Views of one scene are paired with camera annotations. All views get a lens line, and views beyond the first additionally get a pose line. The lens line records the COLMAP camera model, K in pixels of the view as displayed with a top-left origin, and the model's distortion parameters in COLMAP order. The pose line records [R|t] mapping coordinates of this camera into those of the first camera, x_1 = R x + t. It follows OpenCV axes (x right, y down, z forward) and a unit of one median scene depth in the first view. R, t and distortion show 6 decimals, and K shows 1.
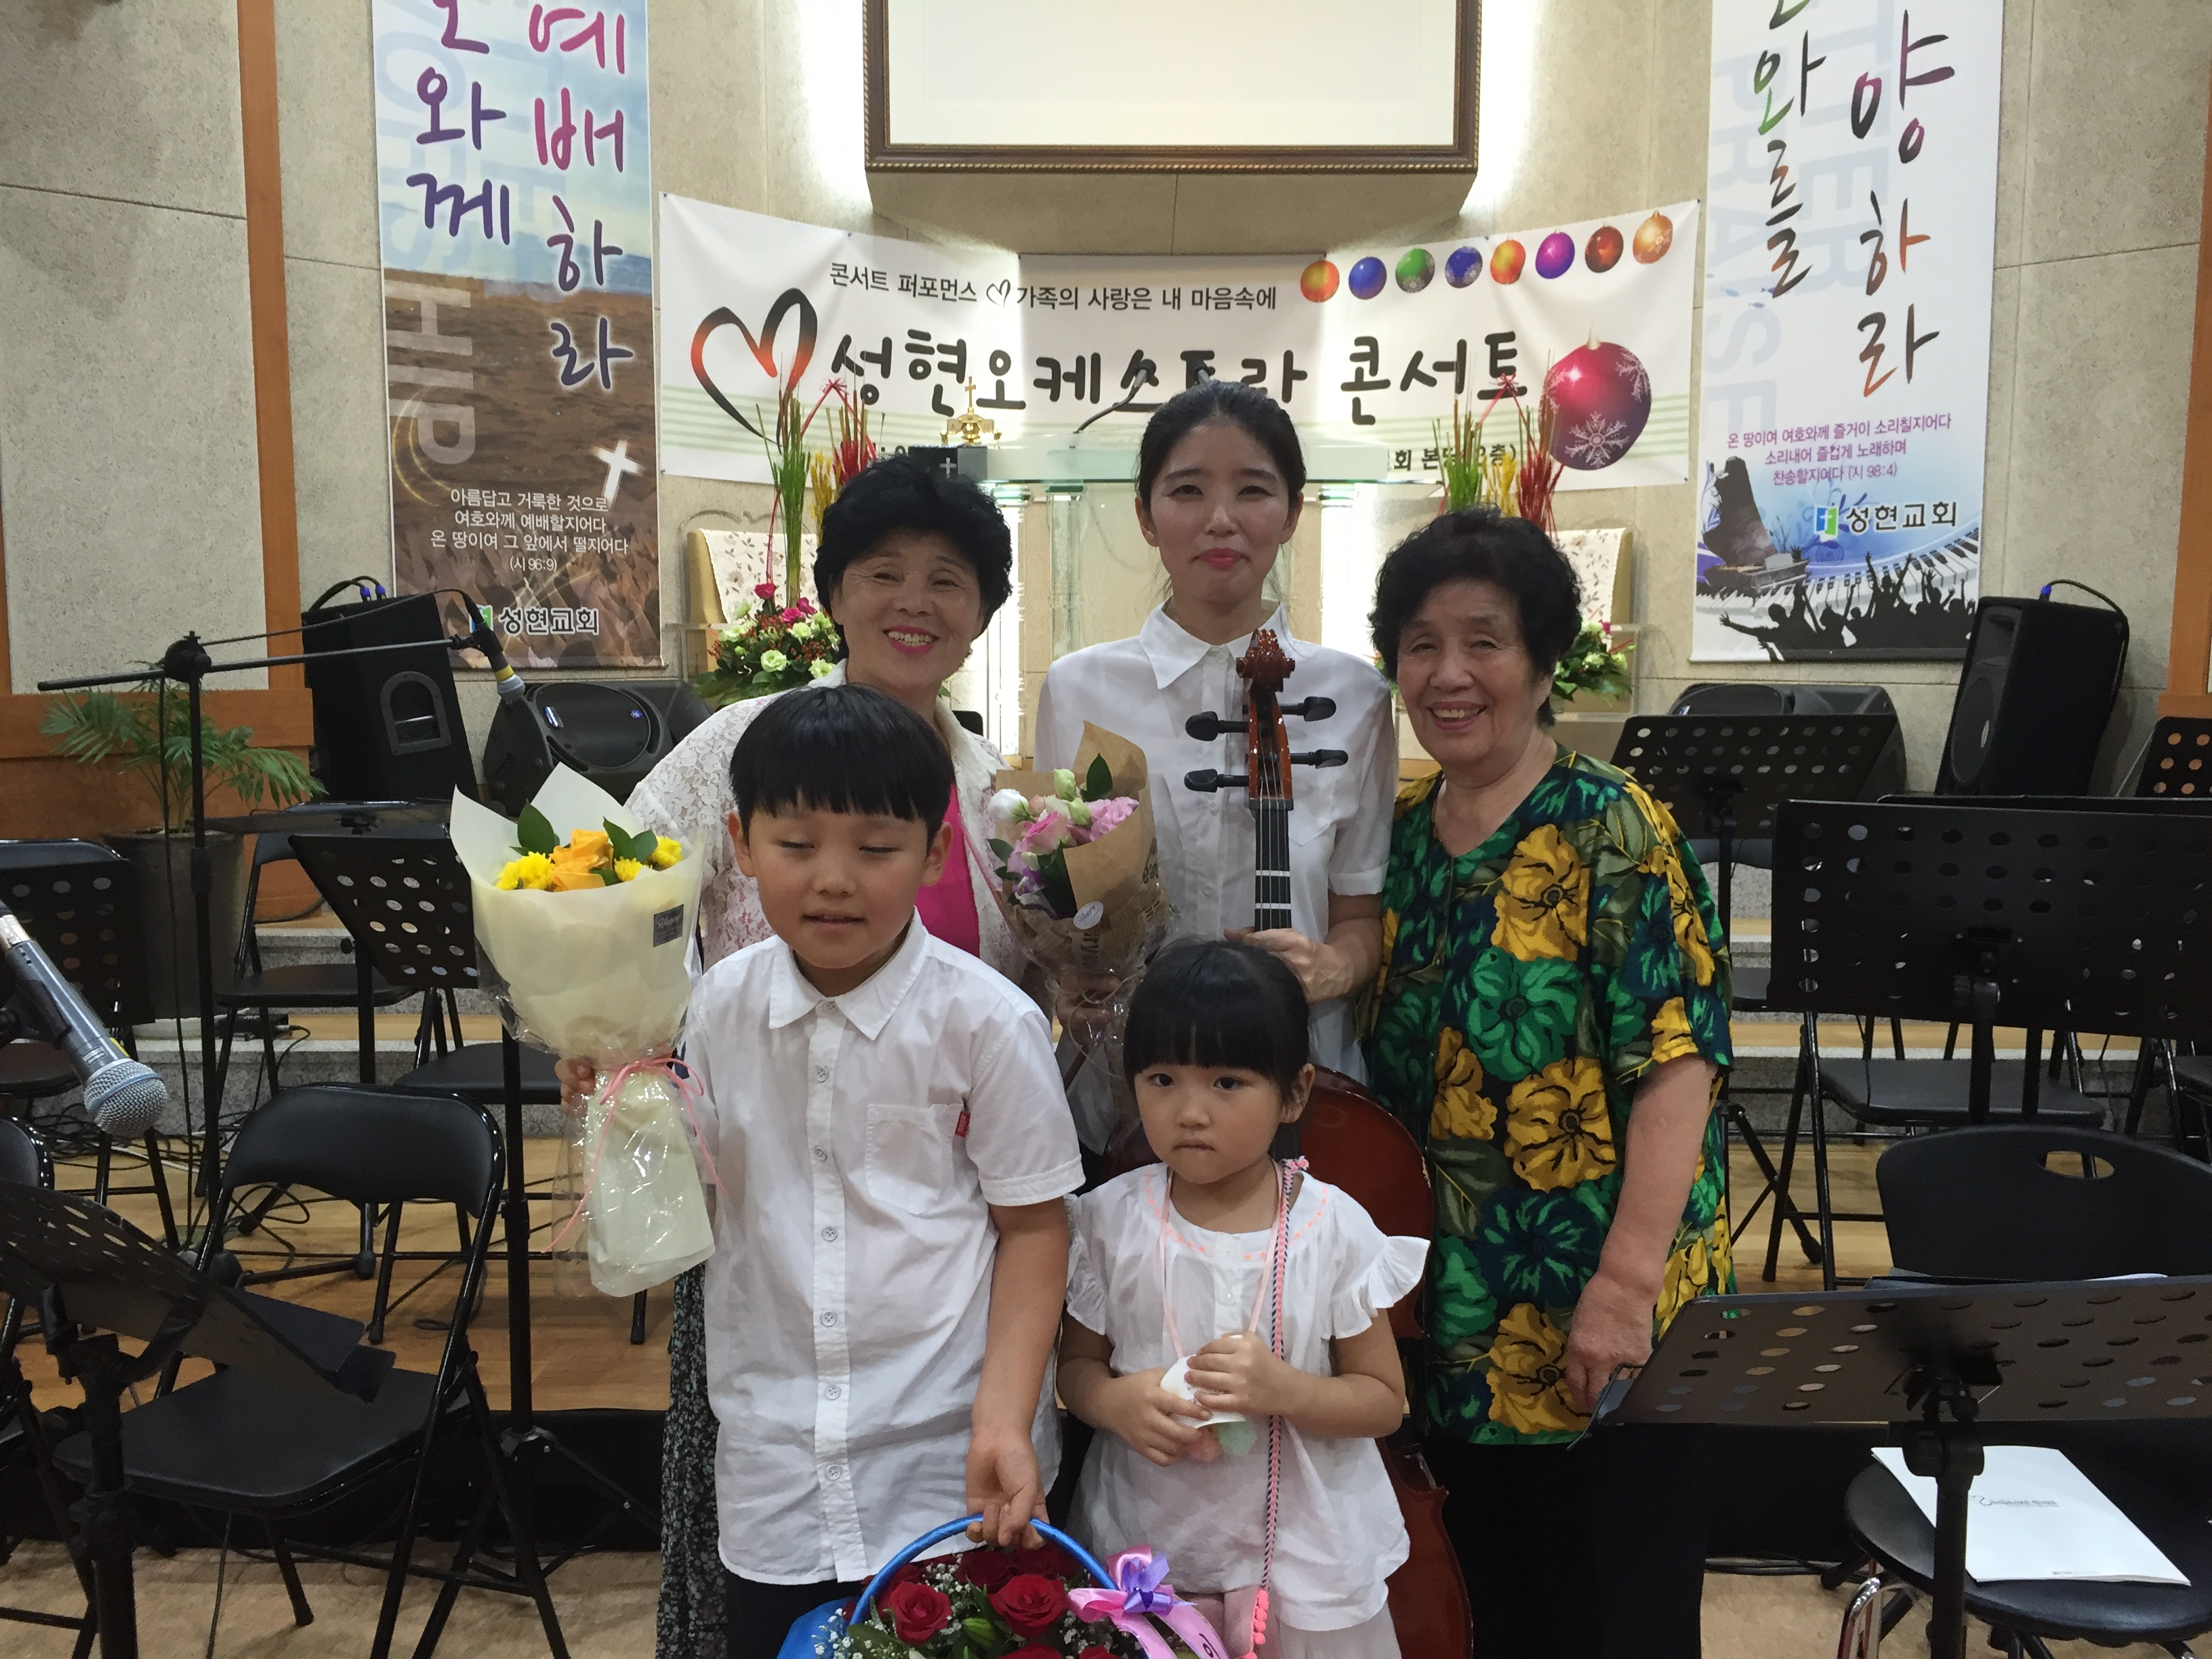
lens RADIAL K [[1908.2, 0, 1105.6], [0, 1908.2, 823.6], [0, 0, 1]] dist [0.099547, -0.135535]
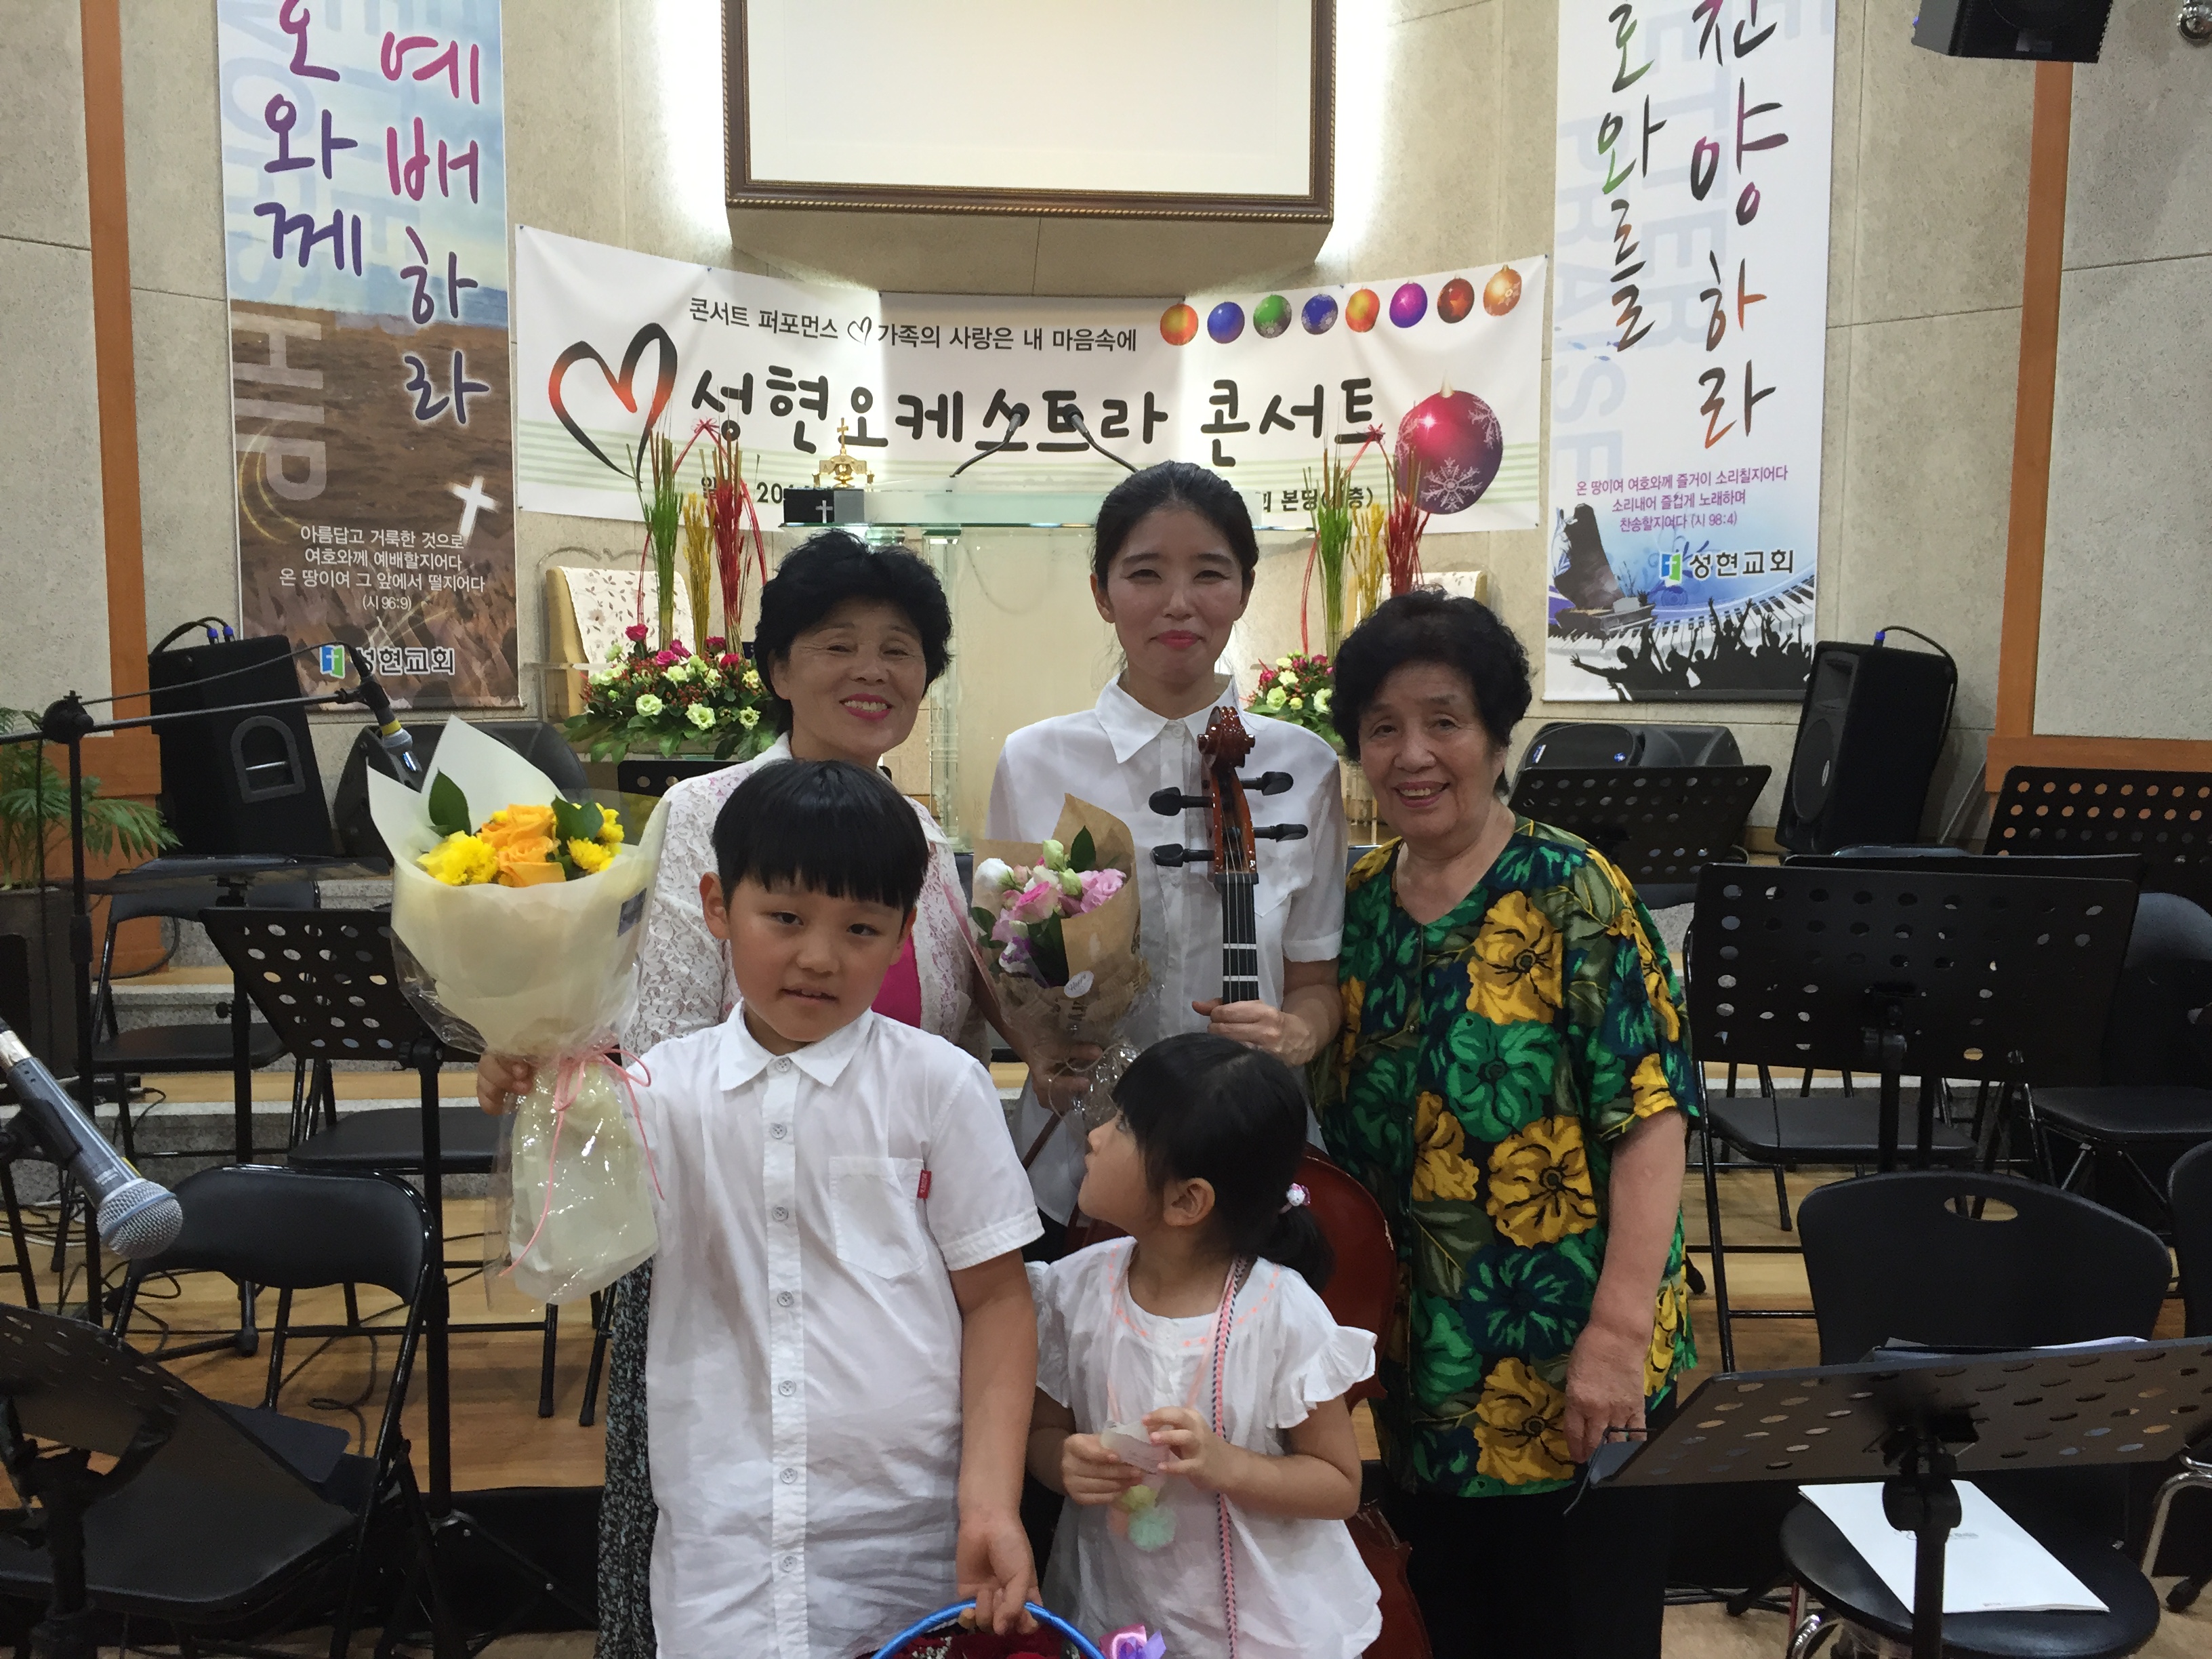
lens RADIAL K [[1906.5, 0, 1106.0], [0, 1906.5, 829.5], [0, 0, 1]] dist [0.097690, -0.133778]
pose [[0.995835, -0.007940, 0.090826, -0.024419], [0.008706, 0.999930, -0.008040, -0.009071], [-0.090756, 0.008797, 0.995834, -0.002579]]
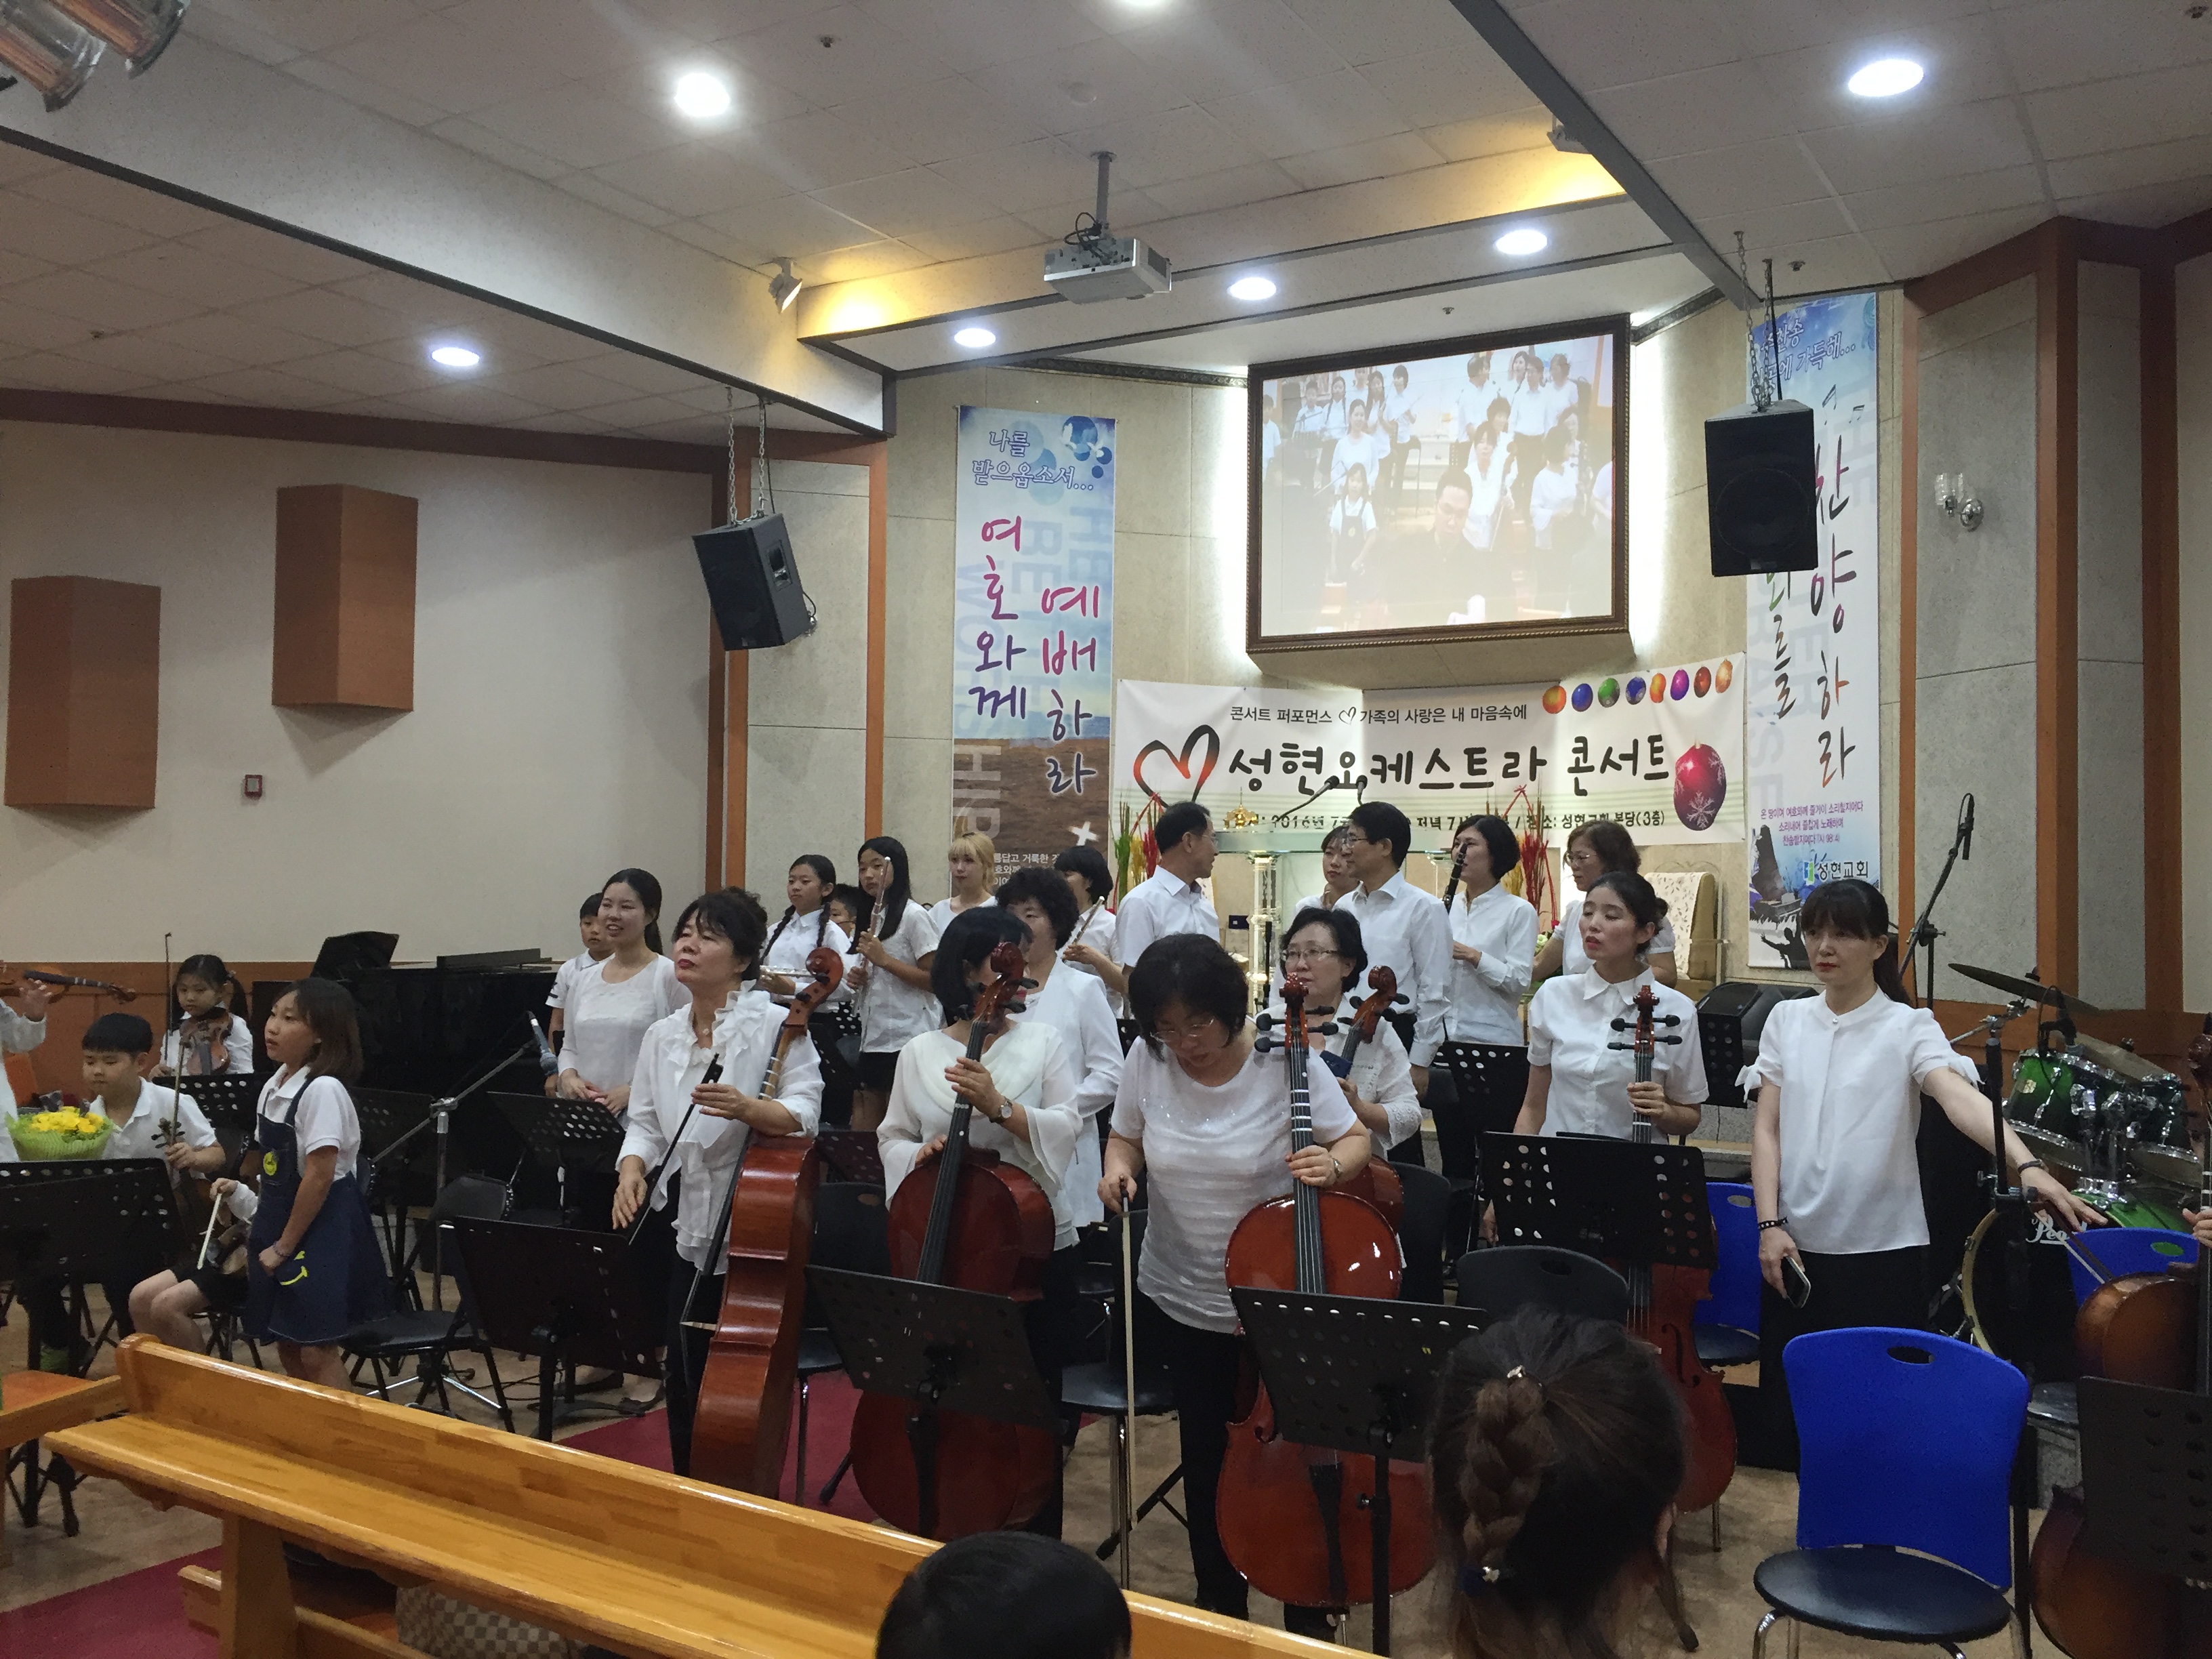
lens RADIAL K [[1864.3, 0, 1100.0], [0, 1864.3, 831.6], [0, 0, 1]] dist [0.089856, -0.001294]
pose [[0.886571, -0.009965, -0.462485, 0.537045], [-0.055348, 0.990301, -0.127439, 0.021280], [0.459269, 0.138581, 0.877421, -0.460266]]
